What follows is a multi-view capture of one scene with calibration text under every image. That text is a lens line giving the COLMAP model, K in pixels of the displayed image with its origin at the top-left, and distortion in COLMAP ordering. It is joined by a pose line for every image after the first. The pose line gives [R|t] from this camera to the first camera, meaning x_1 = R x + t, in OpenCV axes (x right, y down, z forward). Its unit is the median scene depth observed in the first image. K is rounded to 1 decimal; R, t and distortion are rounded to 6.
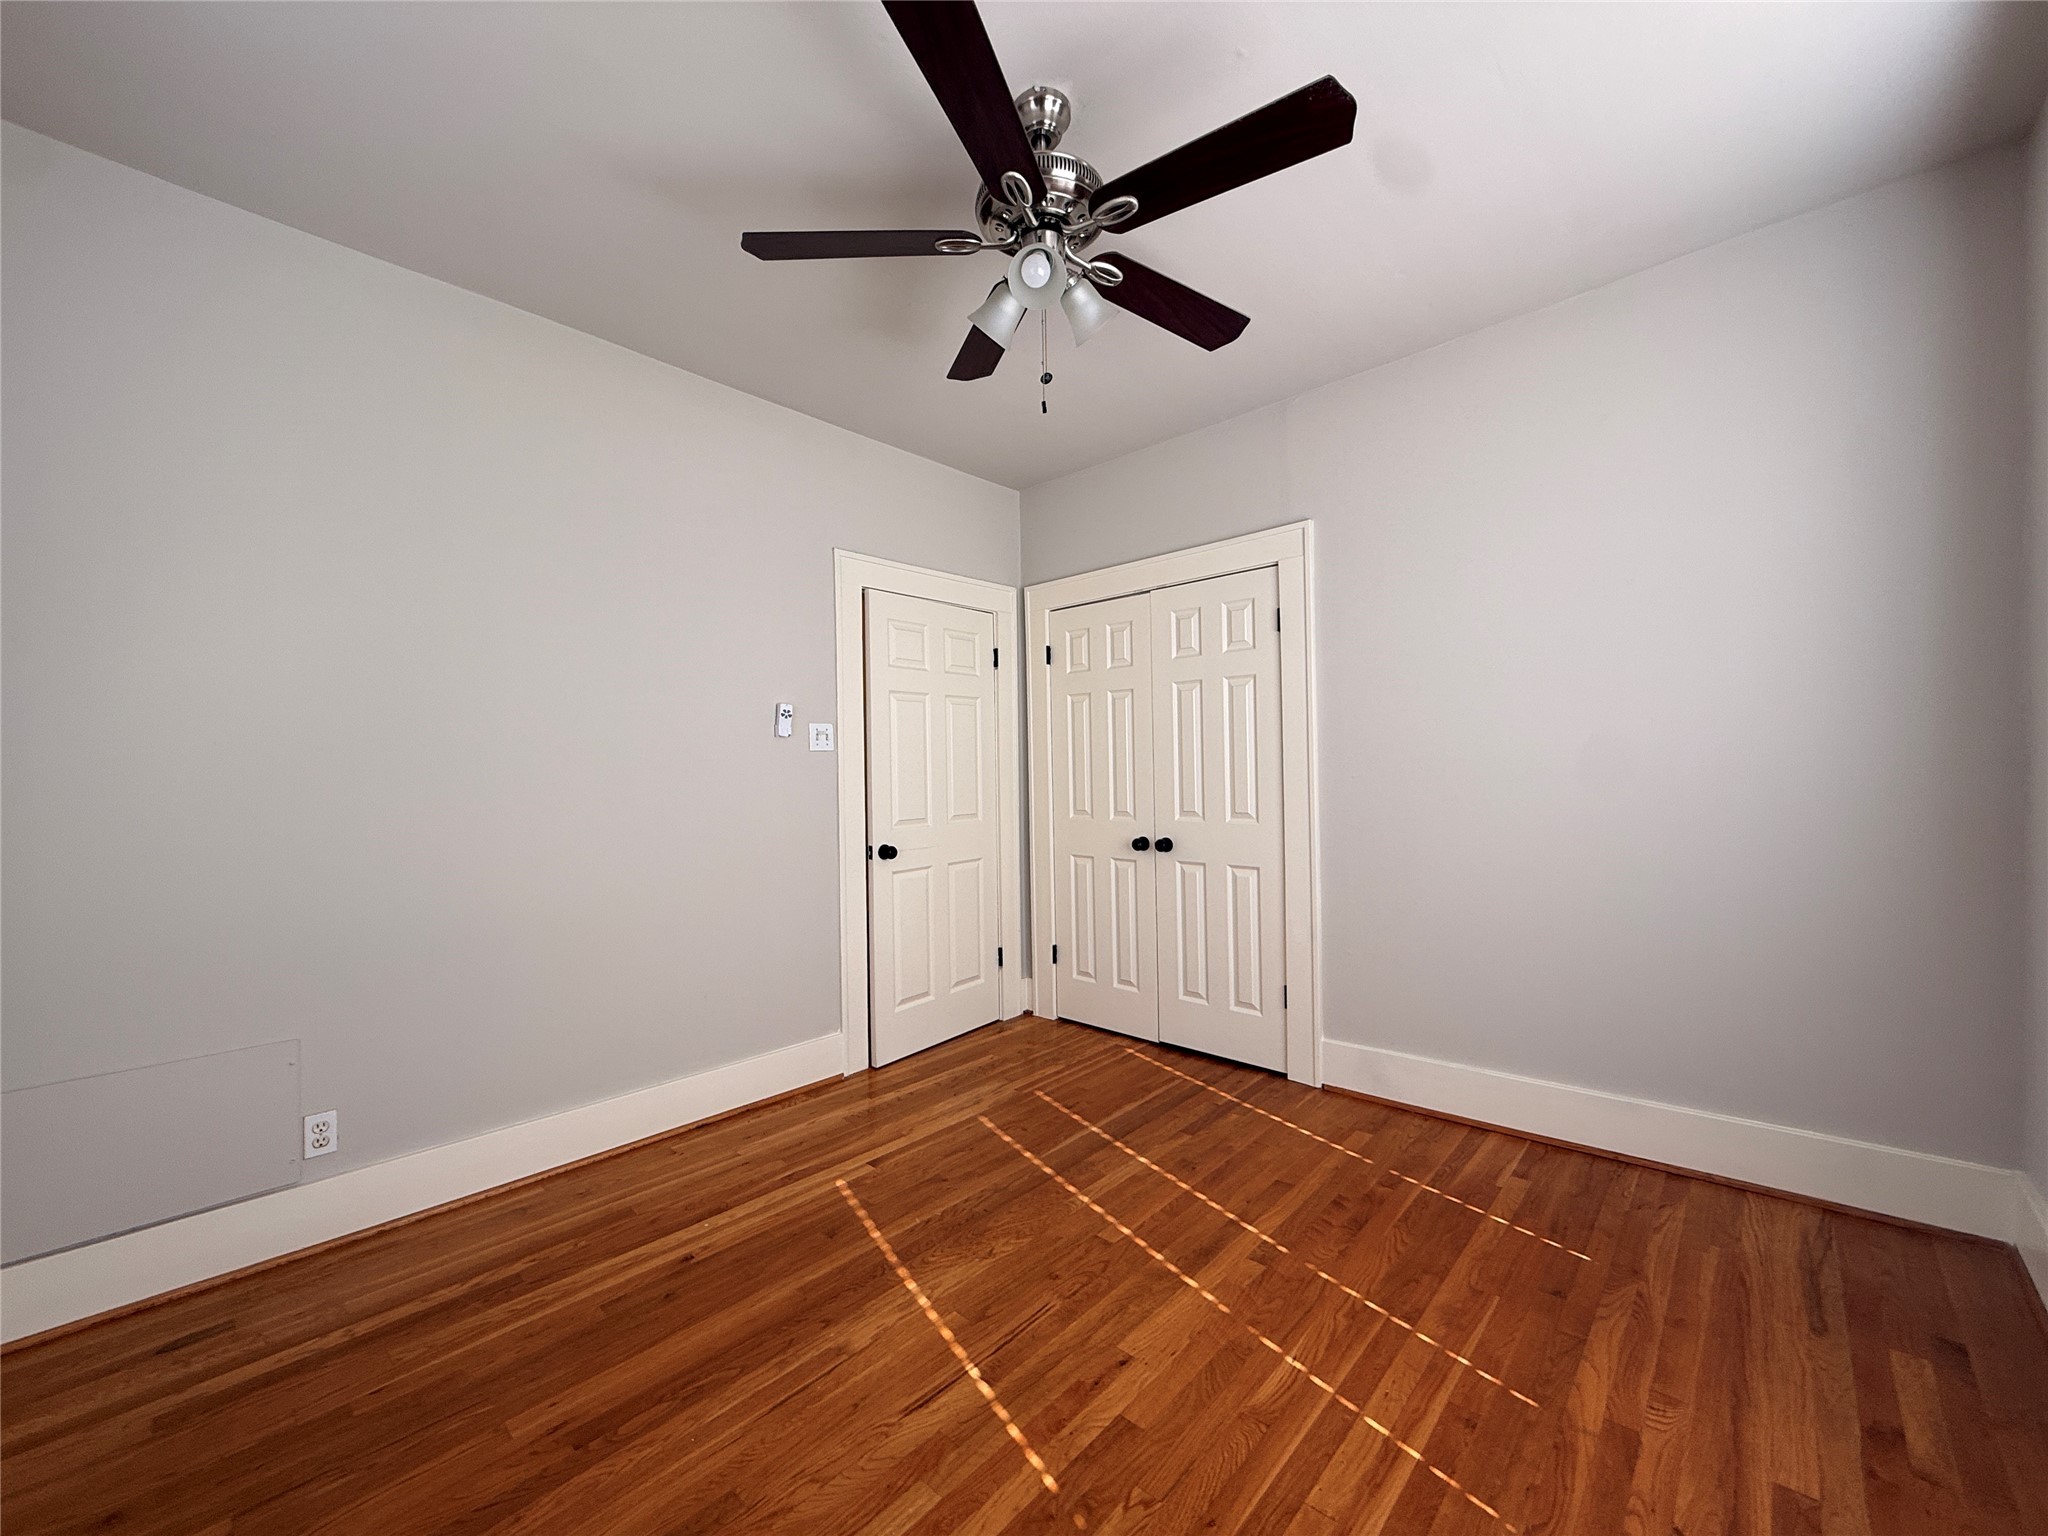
lens RADIAL K [[815.8, 0, 1026.0], [0, 815.8, 767.9], [0, 0, 1]] dist [-0.001593, 0.000460]
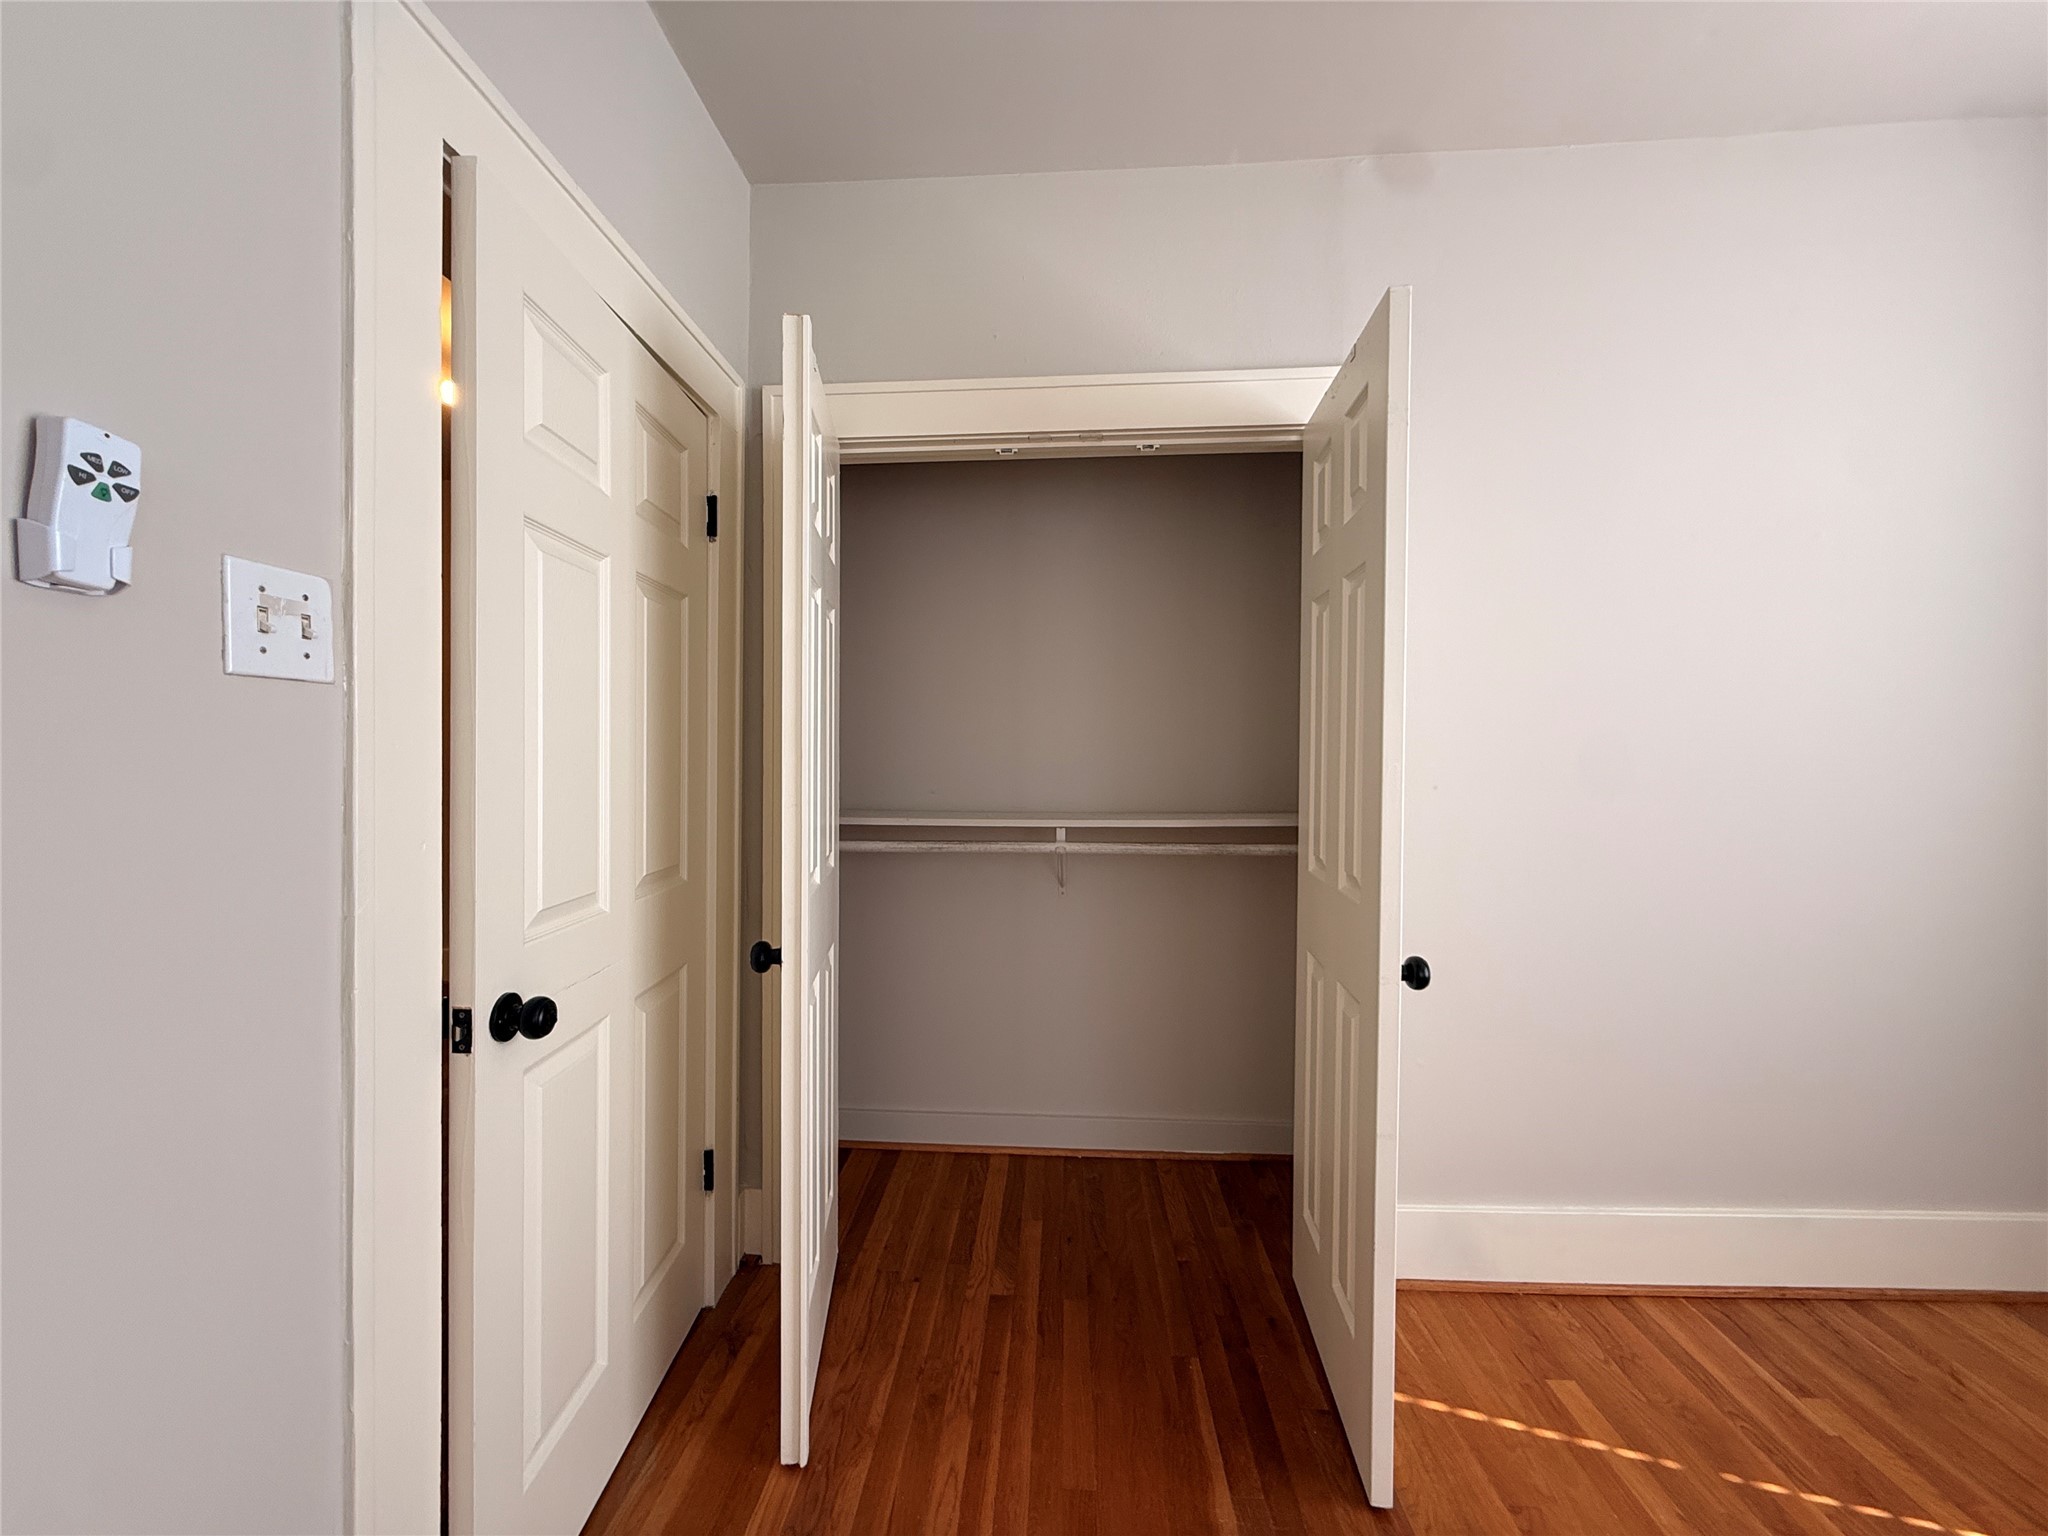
lens RADIAL K [[815.8, 0, 1015.3], [0, 815.8, 769.5], [0, 0, 1]] dist [-0.001593, 0.000460]
pose [[0.781250, 0.010446, 0.624131, -0.279371], [-0.012983, 0.999916, -0.000484, 0.005308], [-0.624083, -0.007725, 0.781320, 0.804025]]
